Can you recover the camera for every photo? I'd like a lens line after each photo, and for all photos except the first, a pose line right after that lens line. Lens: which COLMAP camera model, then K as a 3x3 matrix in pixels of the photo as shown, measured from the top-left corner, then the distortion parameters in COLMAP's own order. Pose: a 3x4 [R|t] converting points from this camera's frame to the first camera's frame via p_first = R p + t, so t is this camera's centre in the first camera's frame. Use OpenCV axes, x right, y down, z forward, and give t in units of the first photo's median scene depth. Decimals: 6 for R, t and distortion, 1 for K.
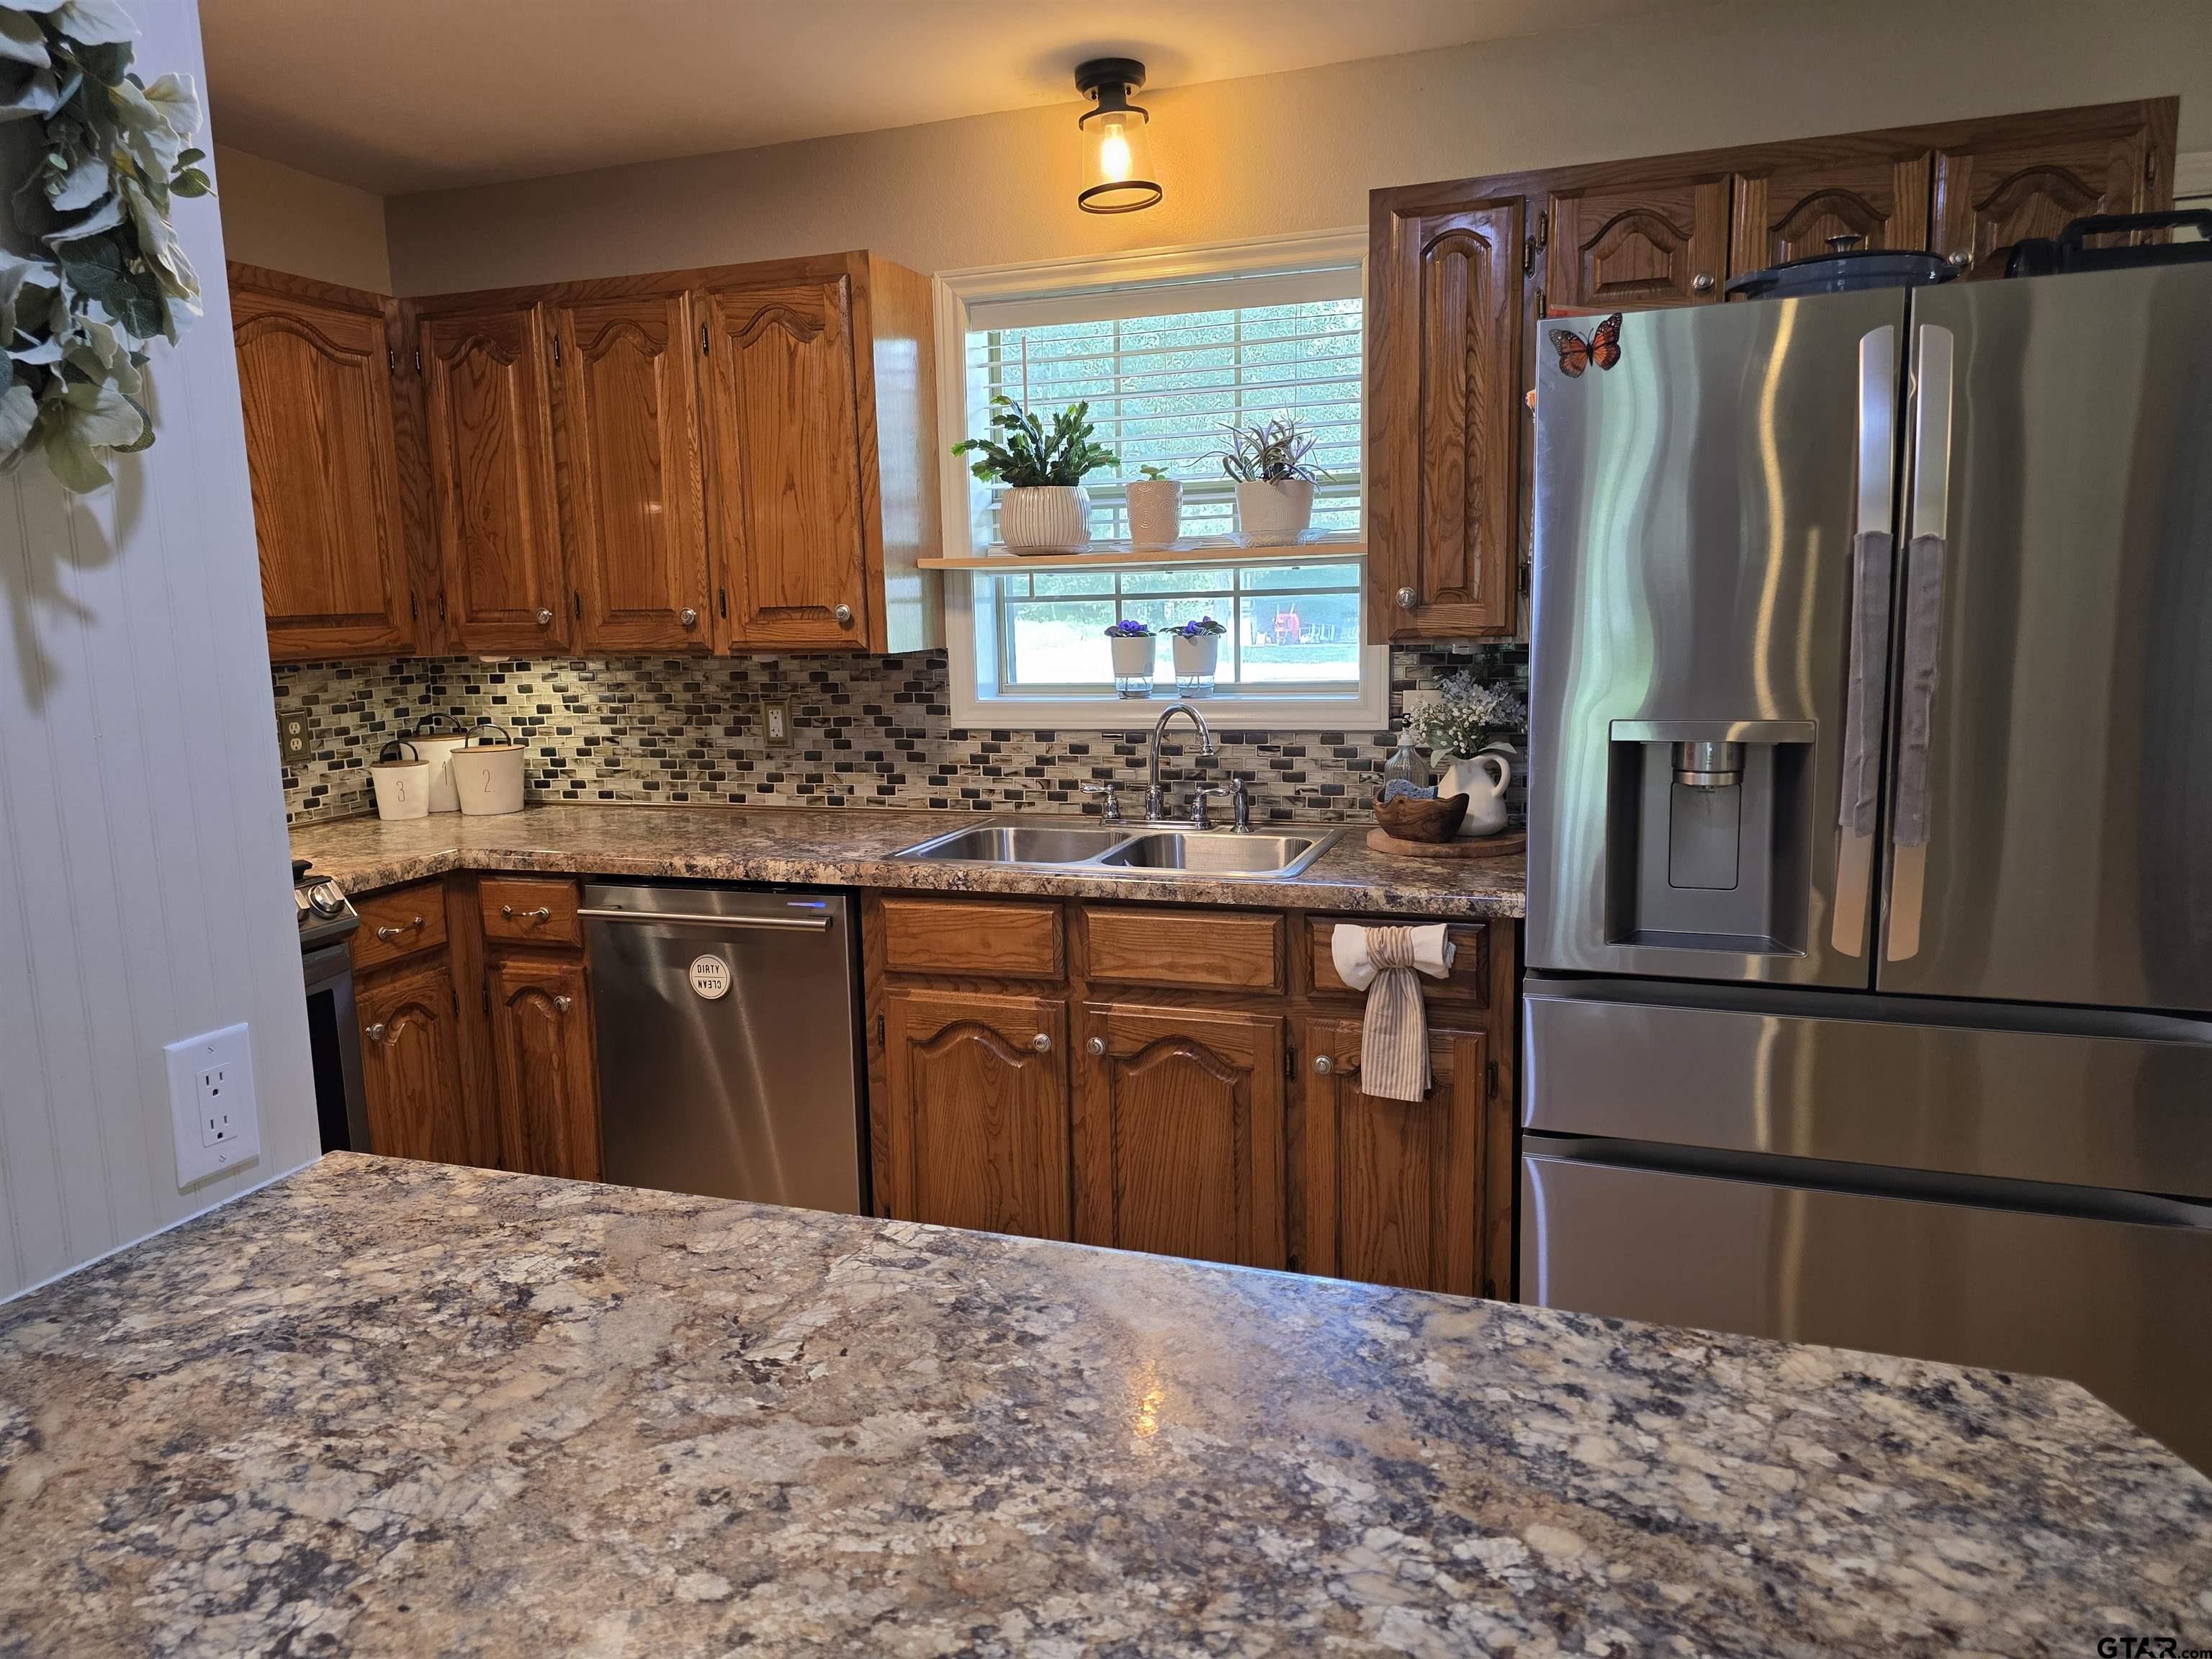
lens RADIAL K [[1491.9, 0, 1095.2], [0, 1491.9, 814.6], [0, 0, 1]] dist [0.054421, -0.050128]
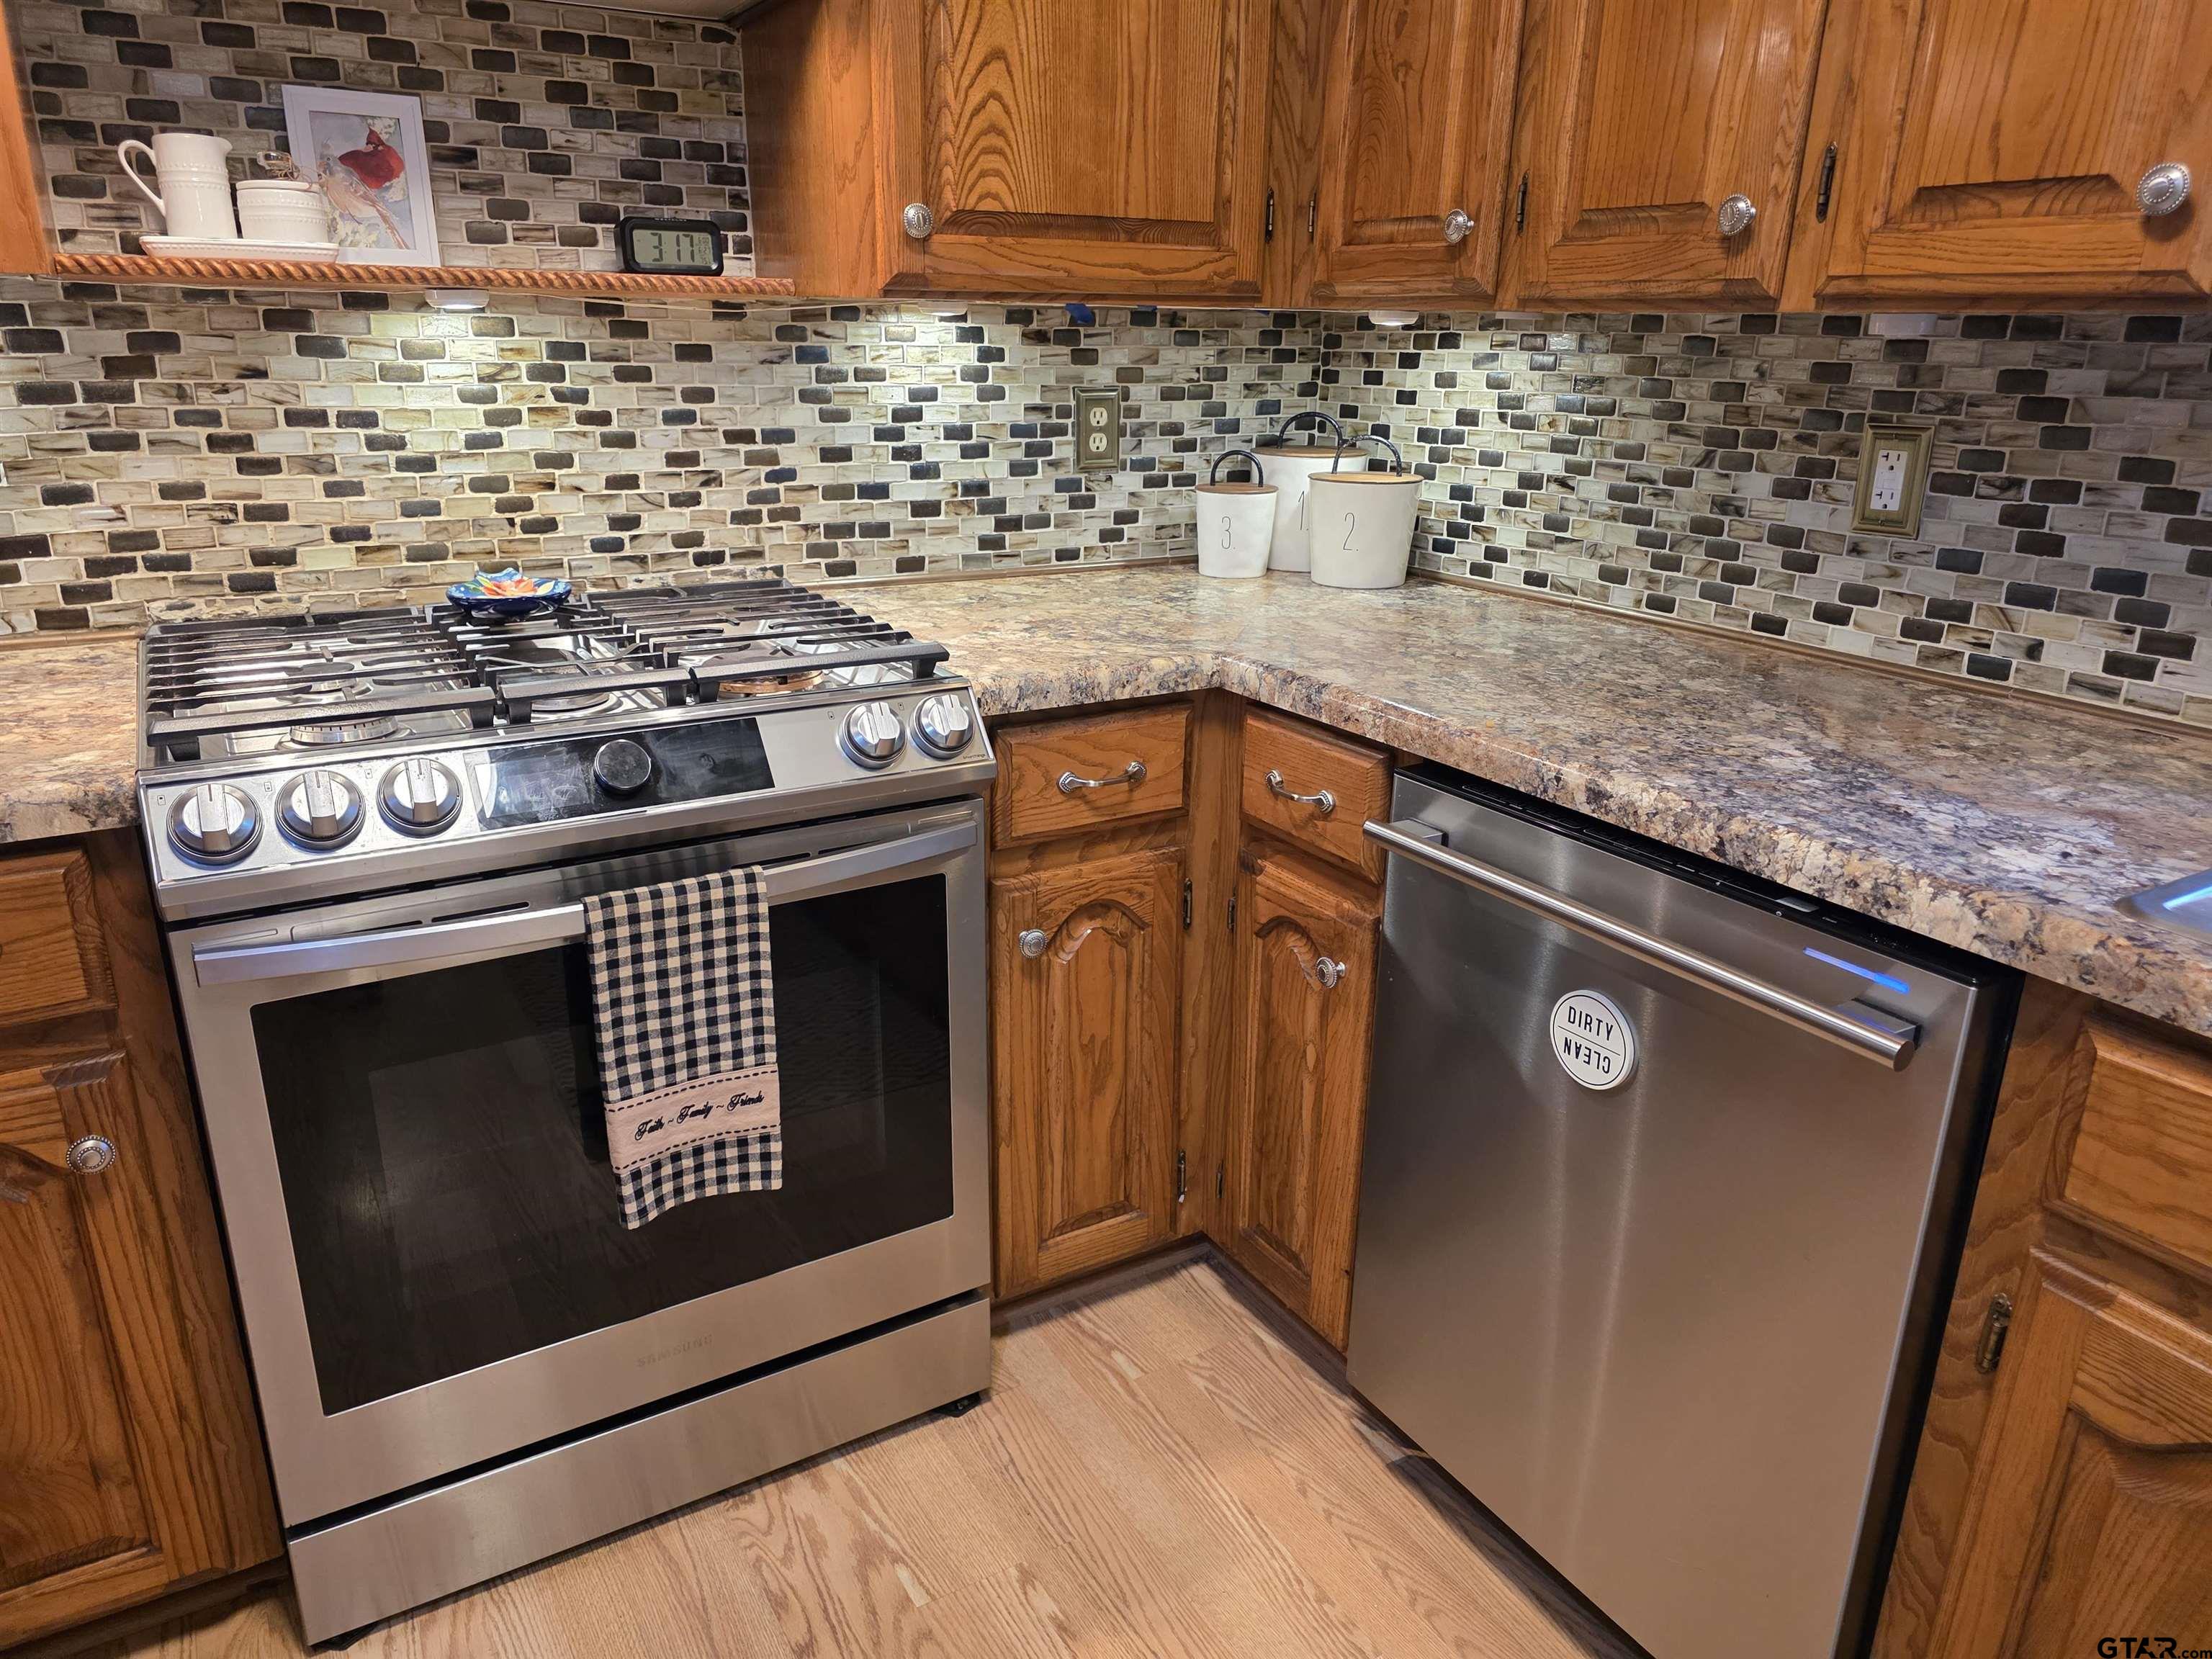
lens RADIAL K [[1491.9, 0, 1102.9], [0, 1491.9, 820.4], [0, 0, 1]] dist [0.054421, -0.050128]
pose [[0.771994, 0.236769, -0.589886, -0.110521], [-0.130032, 0.967235, 0.218055, -0.032461], [0.622187, -0.091633, 0.777487, 0.522022]]
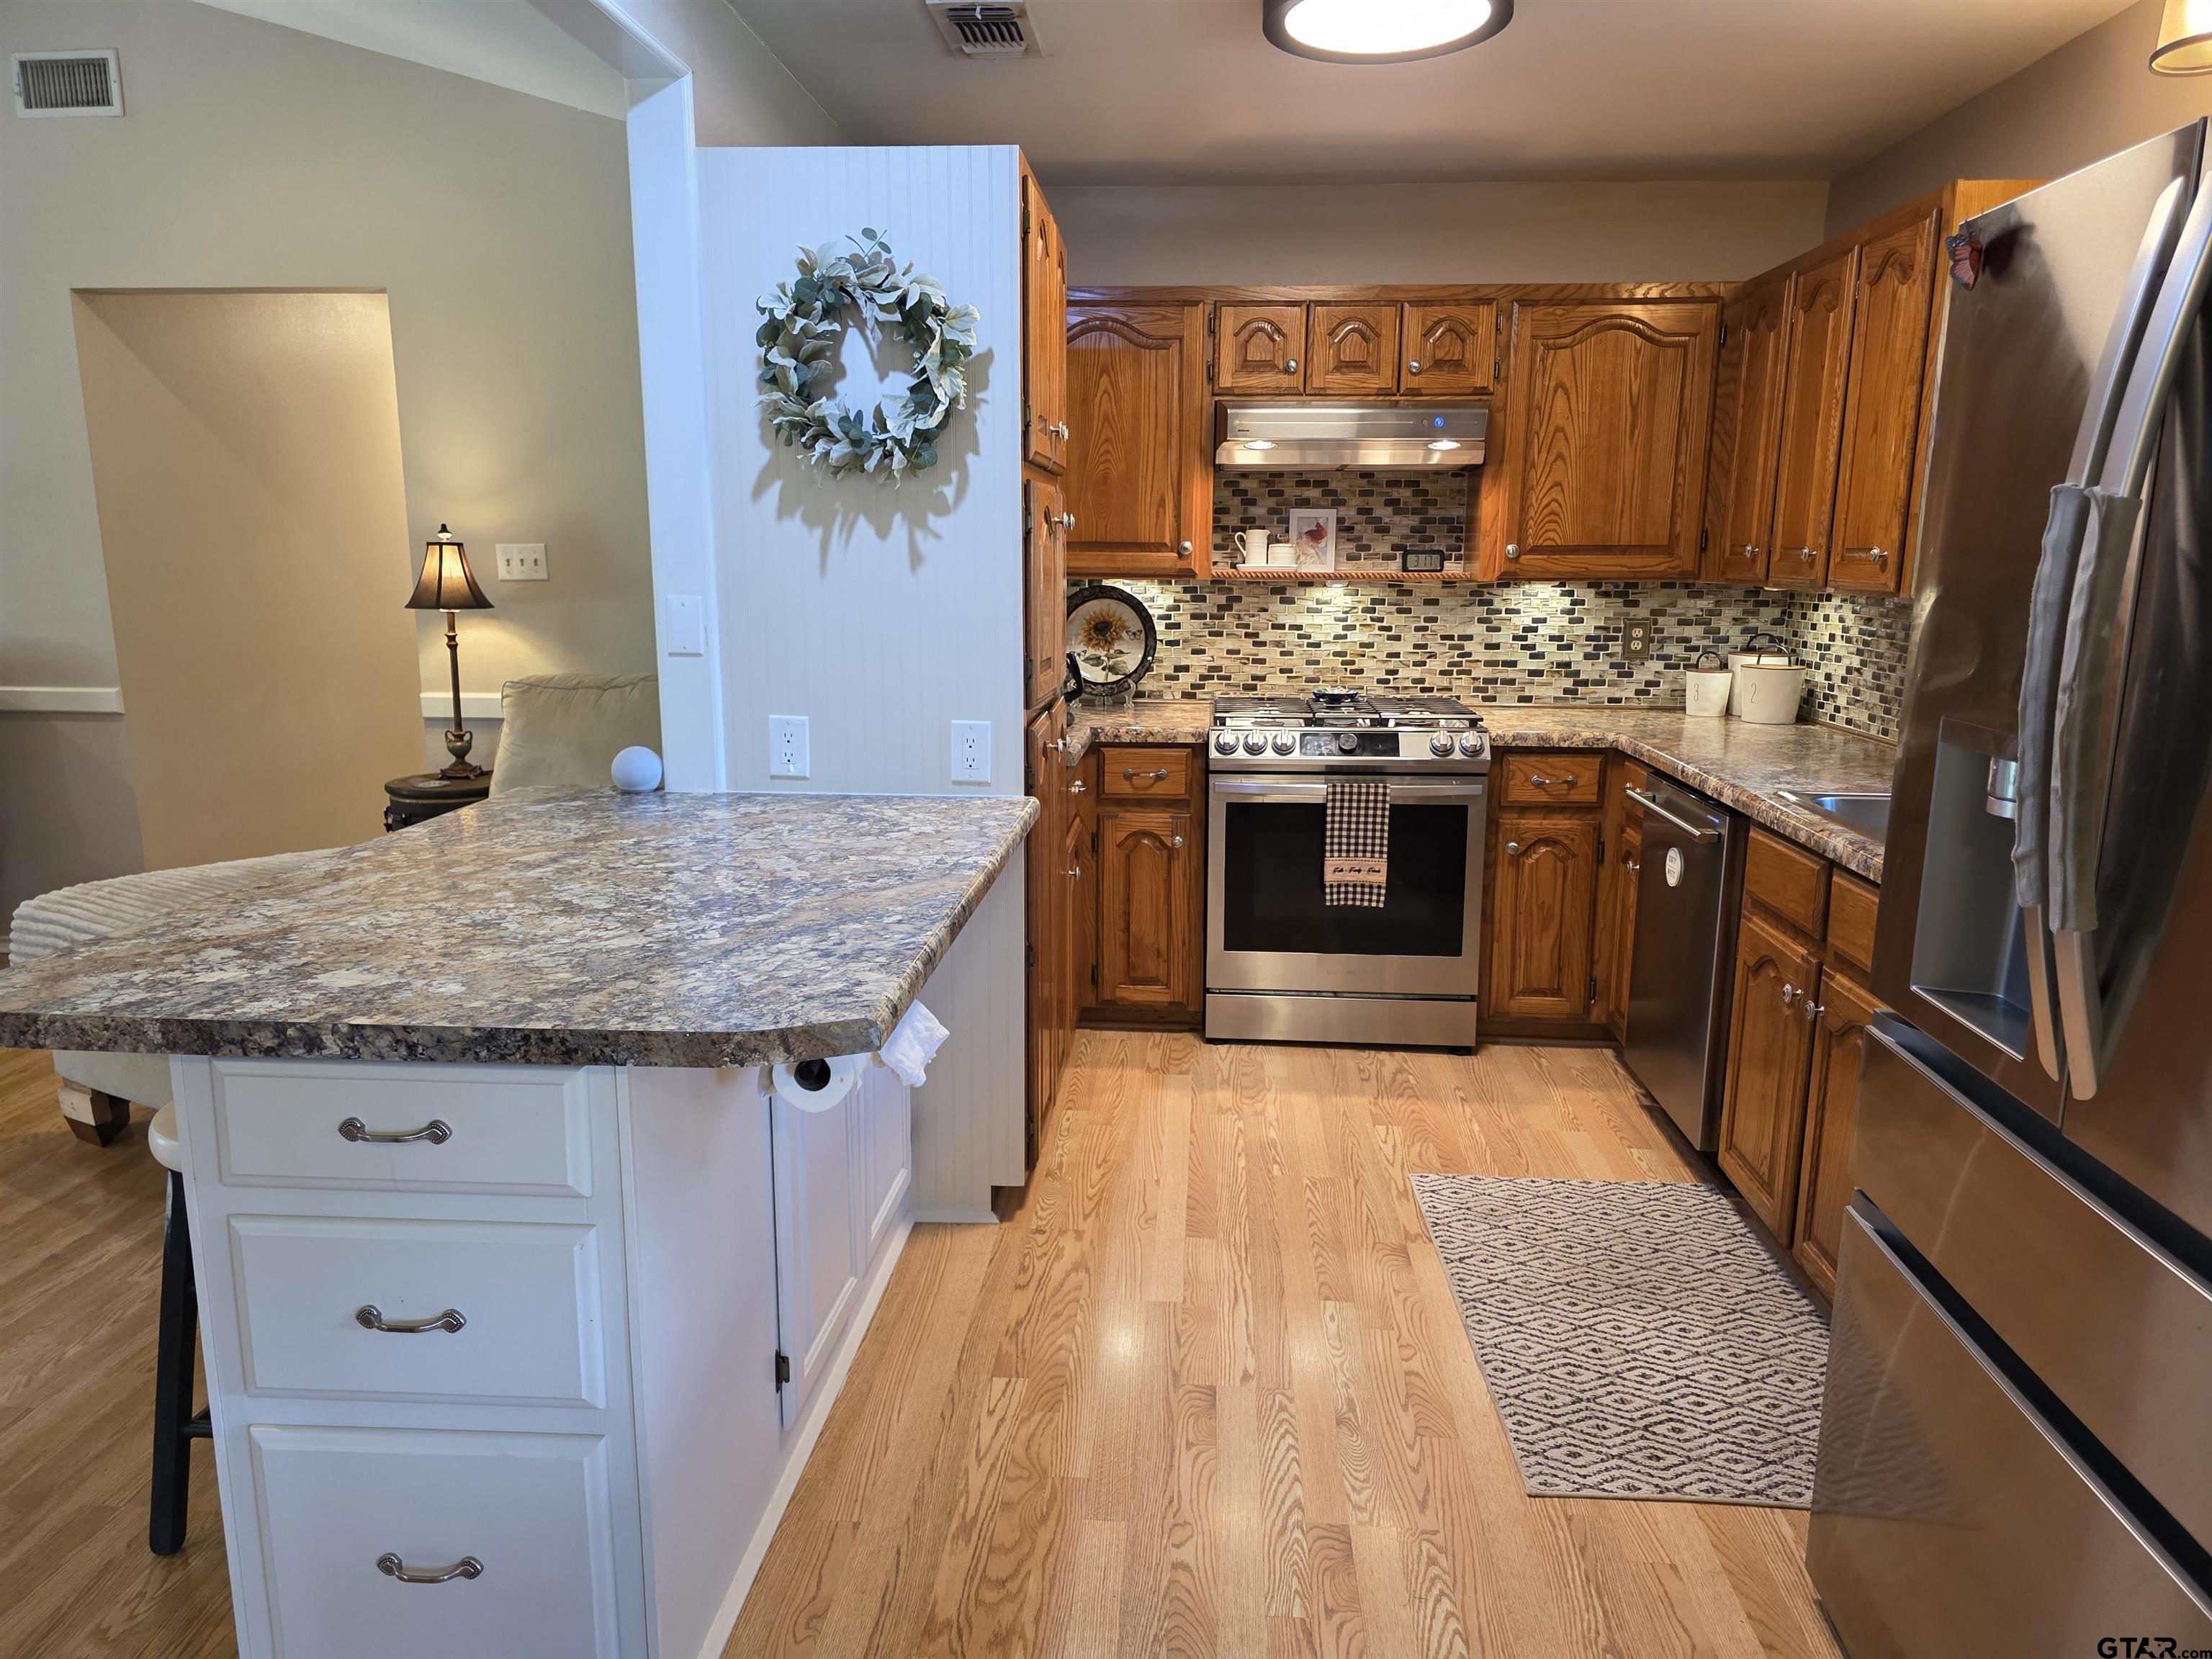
lens RADIAL K [[1491.9, 0, 1099.6], [0, 1491.9, 829.9], [0, 0, 1]] dist [0.054421, -0.050128]
pose [[0.261595, 0.208204, -0.942454, 0.665828], [-0.155673, 0.972773, 0.171692, -0.046298], [0.952541, 0.101800, 0.286884, 0.222896]]
